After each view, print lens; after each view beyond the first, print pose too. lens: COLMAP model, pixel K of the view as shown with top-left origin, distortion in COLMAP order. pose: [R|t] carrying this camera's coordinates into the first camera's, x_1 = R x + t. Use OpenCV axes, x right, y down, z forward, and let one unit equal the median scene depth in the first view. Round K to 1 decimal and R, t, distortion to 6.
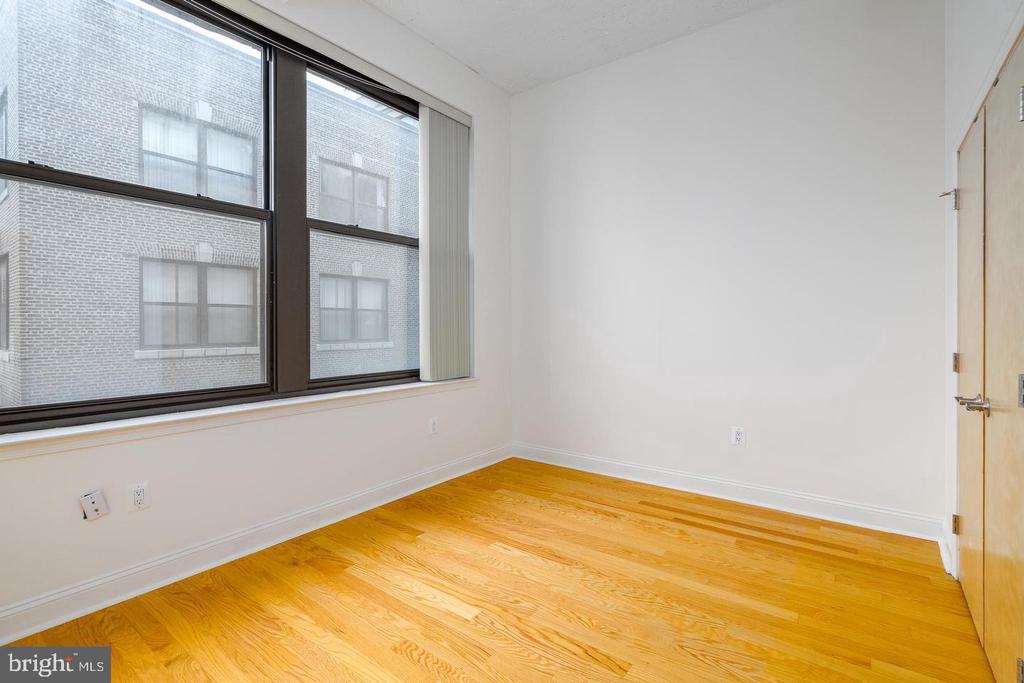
lens RADIAL K [[466.6, 0, 512.0], [0, 466.6, 341.5], [0, 0, 1]] dist [-0.012330, 0.000542]
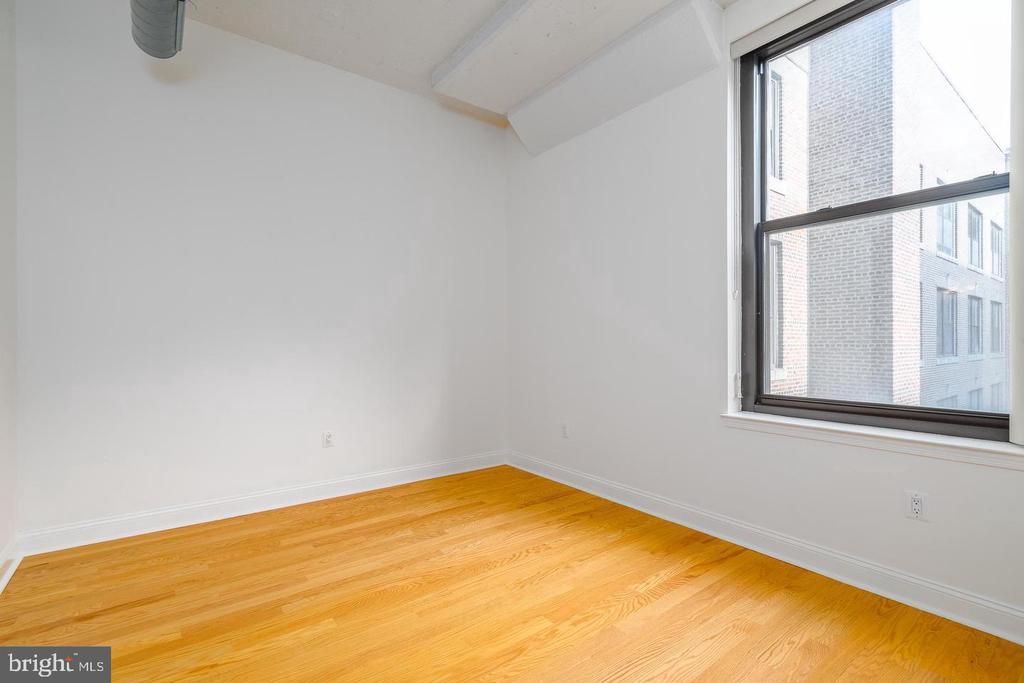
lens RADIAL K [[466.6, 0, 512.0], [0, 466.6, 341.5], [0, 0, 1]] dist [-0.012330, 0.000542]
pose [[-0.274794, 0.030943, -0.961005, 0.564031], [-0.019885, 0.999085, 0.037855, -0.044570], [0.961297, 0.029511, -0.273928, 0.714481]]
